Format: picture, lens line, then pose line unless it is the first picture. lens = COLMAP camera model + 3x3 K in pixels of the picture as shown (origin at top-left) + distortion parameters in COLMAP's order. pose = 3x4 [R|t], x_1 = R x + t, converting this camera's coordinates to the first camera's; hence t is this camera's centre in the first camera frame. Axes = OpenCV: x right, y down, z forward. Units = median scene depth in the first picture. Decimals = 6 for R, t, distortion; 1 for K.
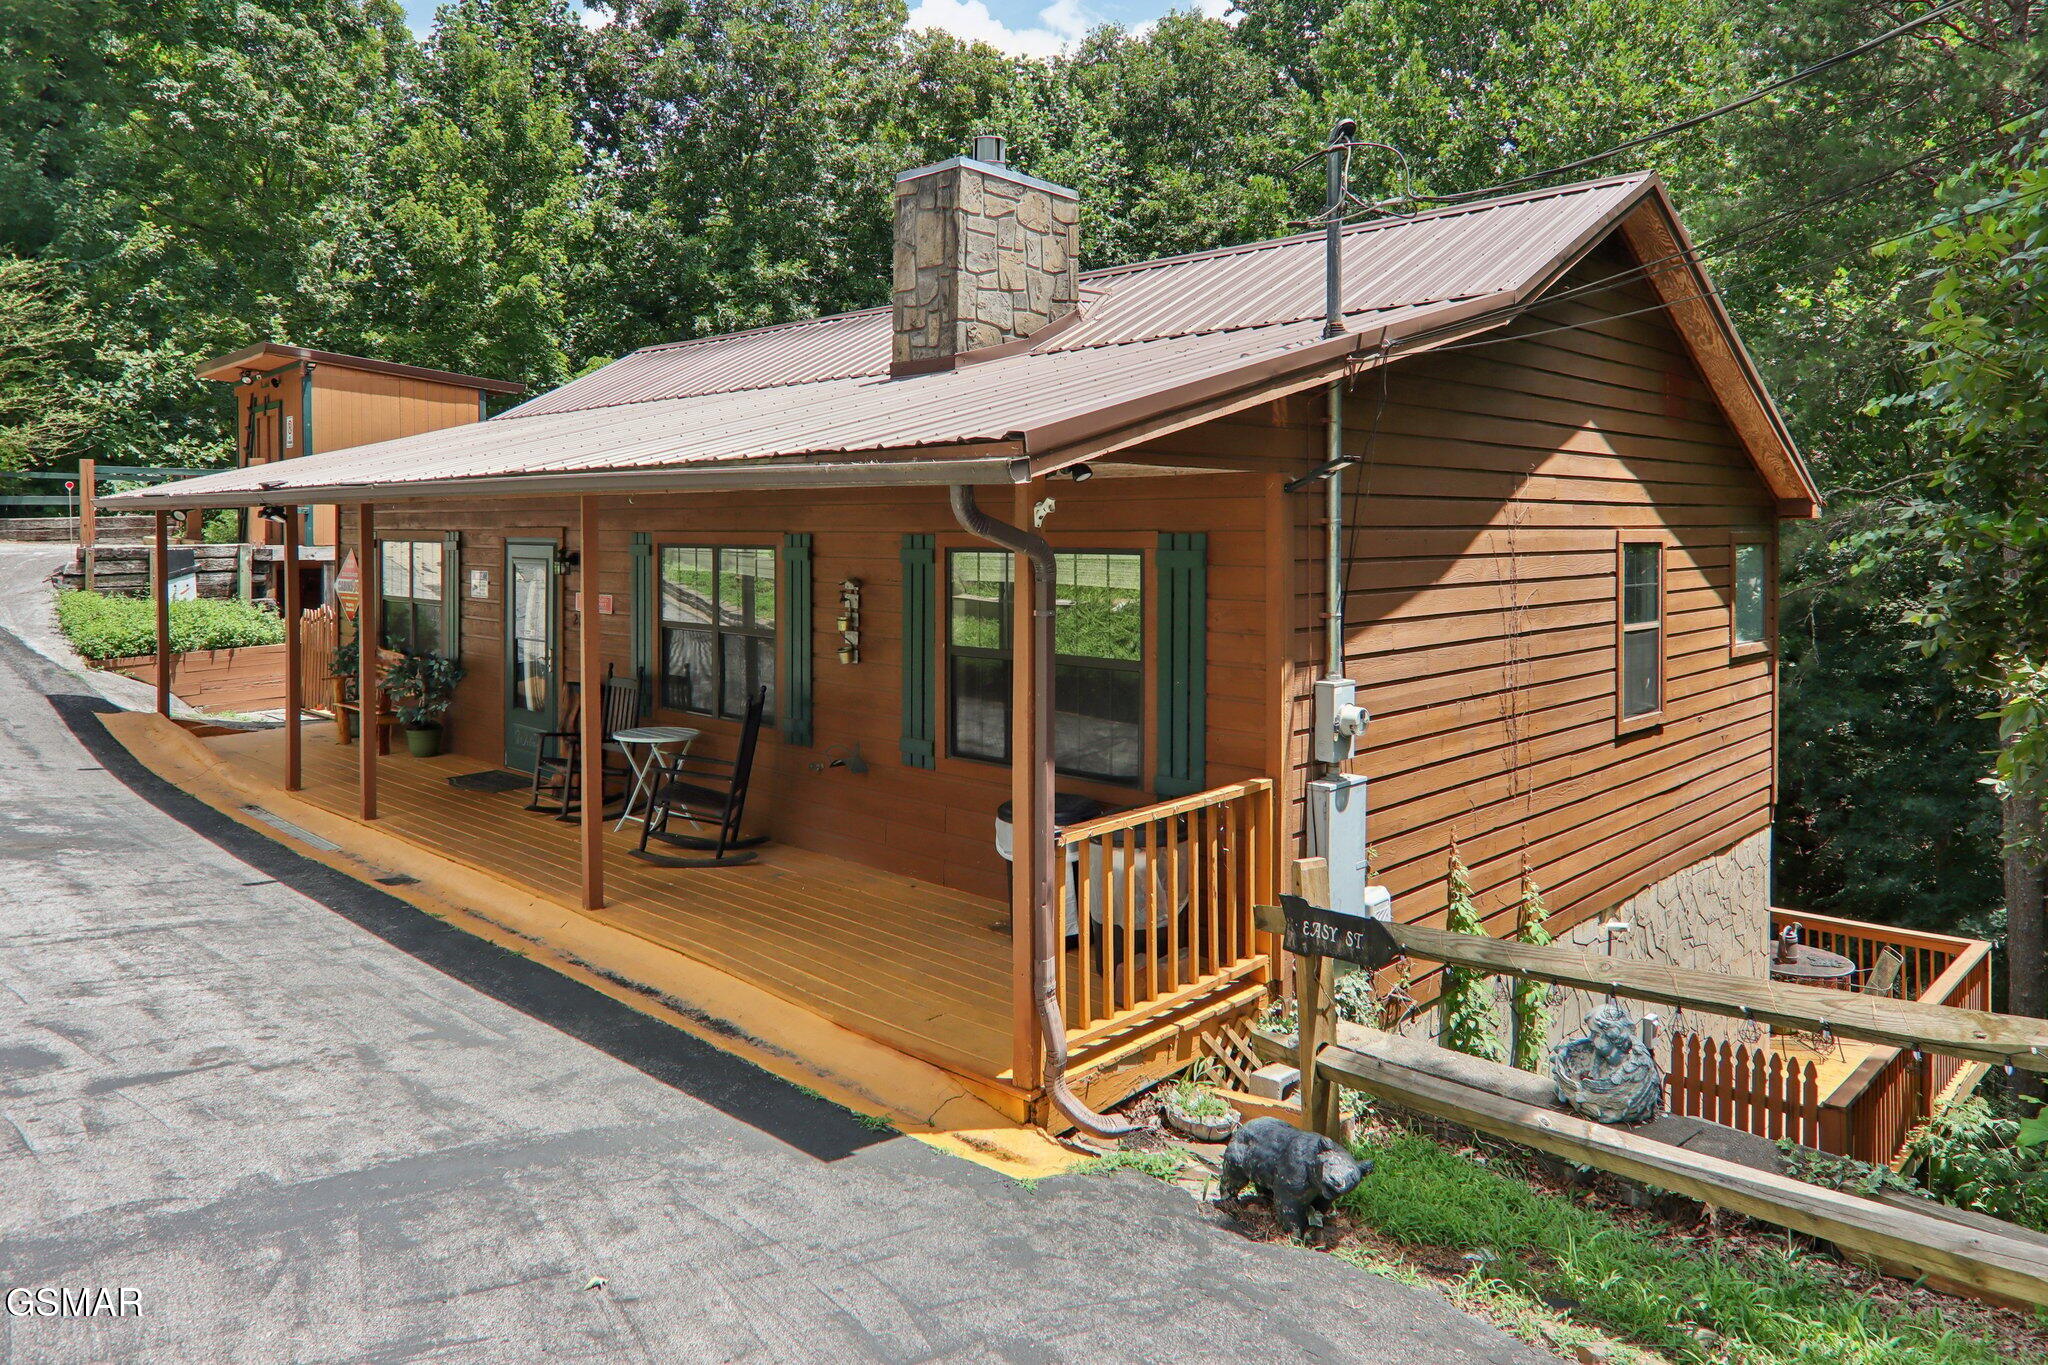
lens RADIAL K [[1338.1, 0, 1023.3], [0, 1338.1, 682.4], [0, 0, 1]] dist [-0.000398, -0.000110]
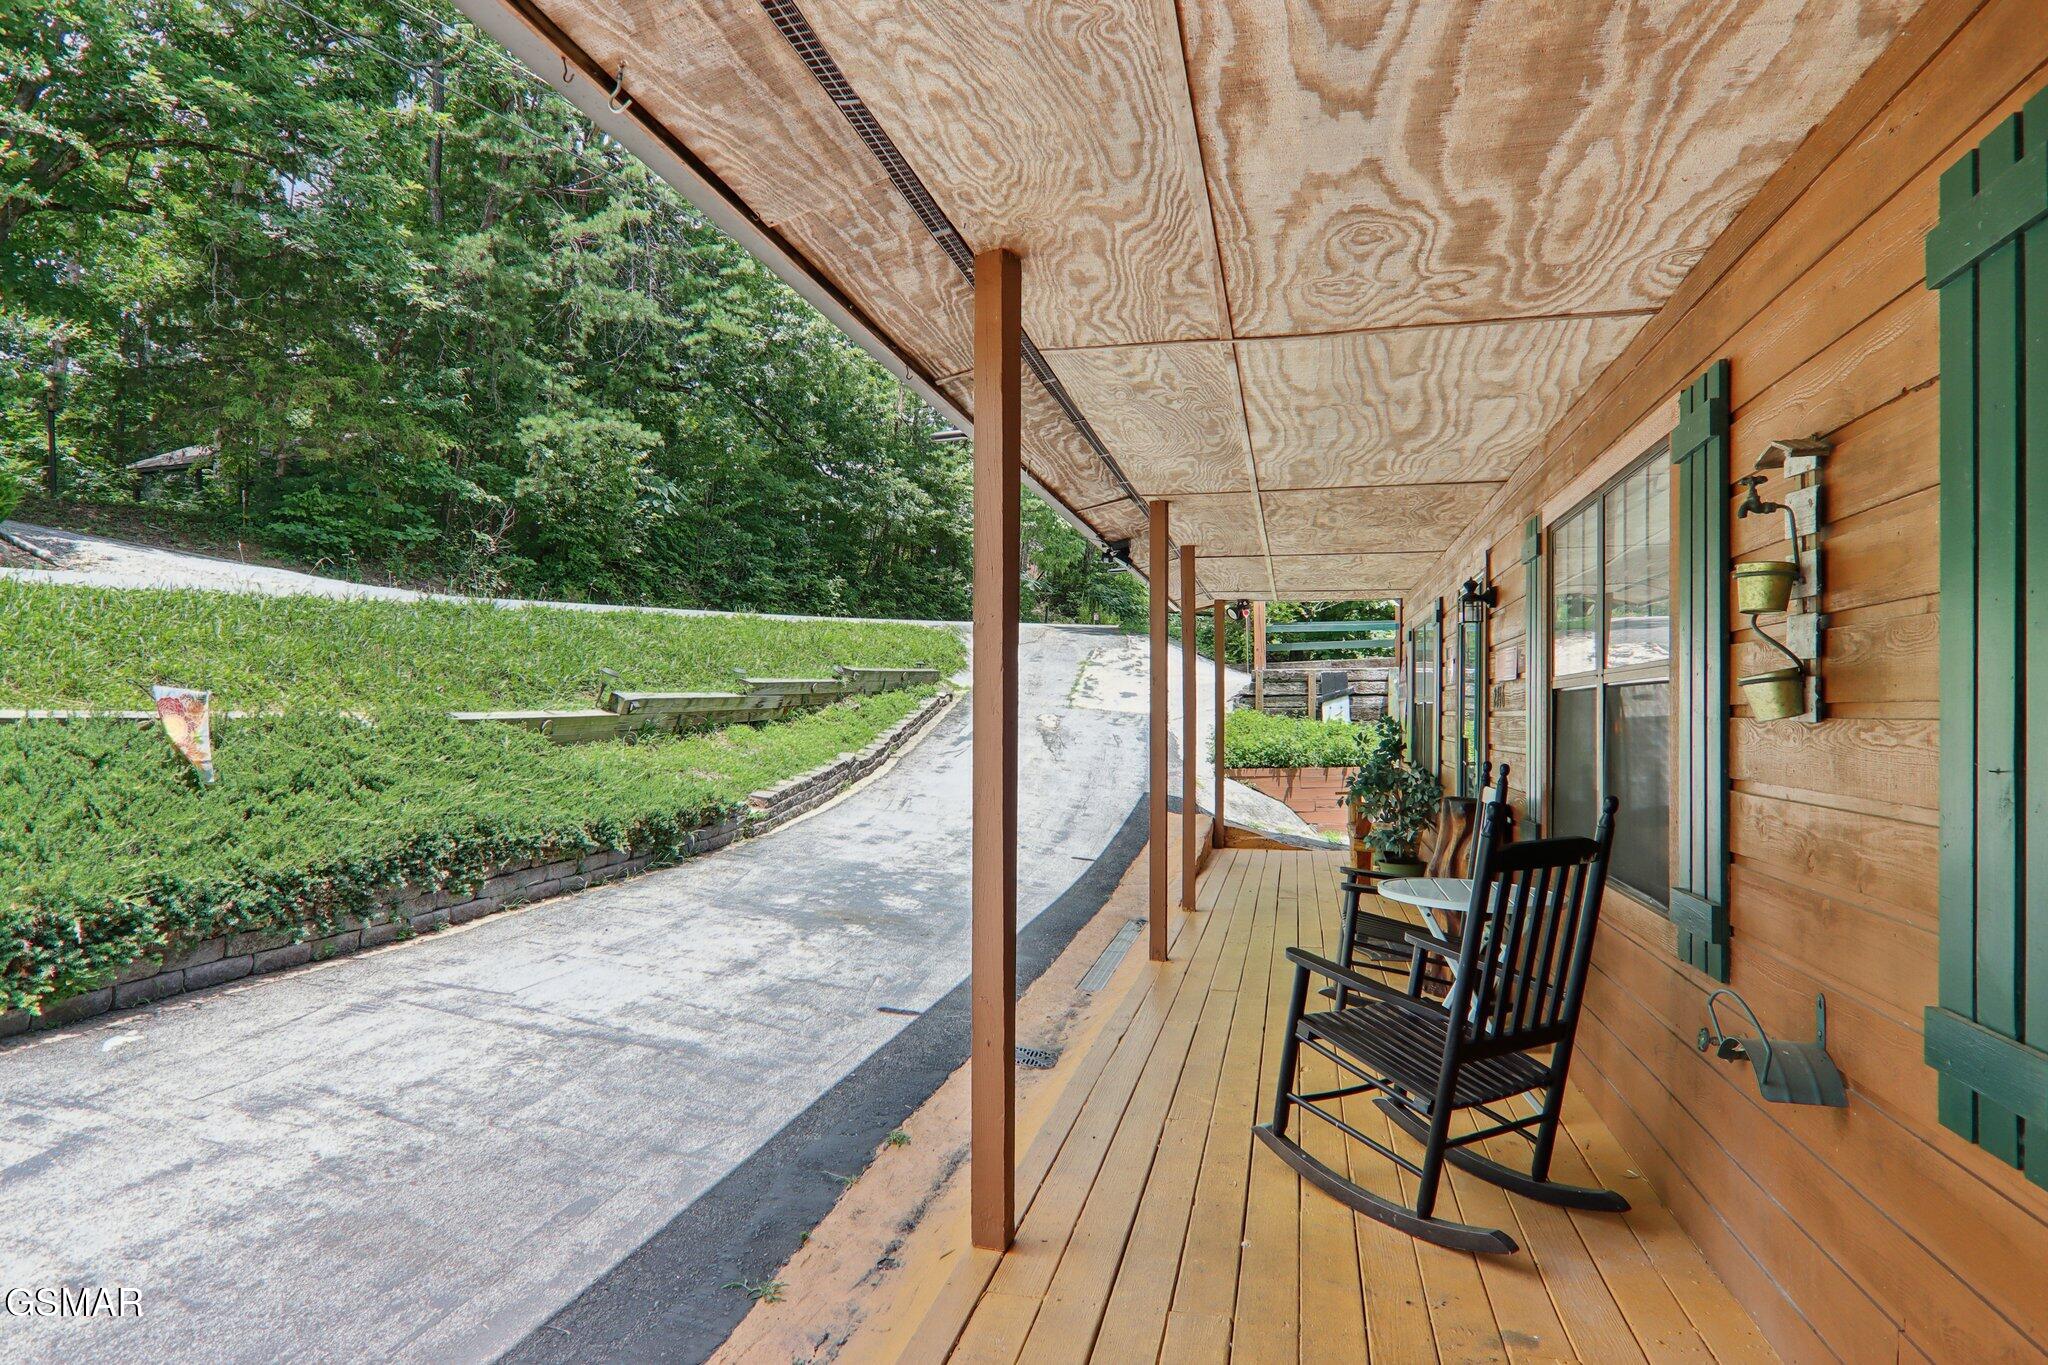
lens RADIAL K [[1143.6, 0, 1023.5], [0, 1143.6, 687.7], [0, 0, 1]] dist [0.000587, -0.000005]
pose [[0.509740, -0.016214, -0.860176, 0.001333], [-0.104778, 0.991210, -0.080776, 0.008630], [0.853924, 0.131302, 0.503560, 0.378662]]
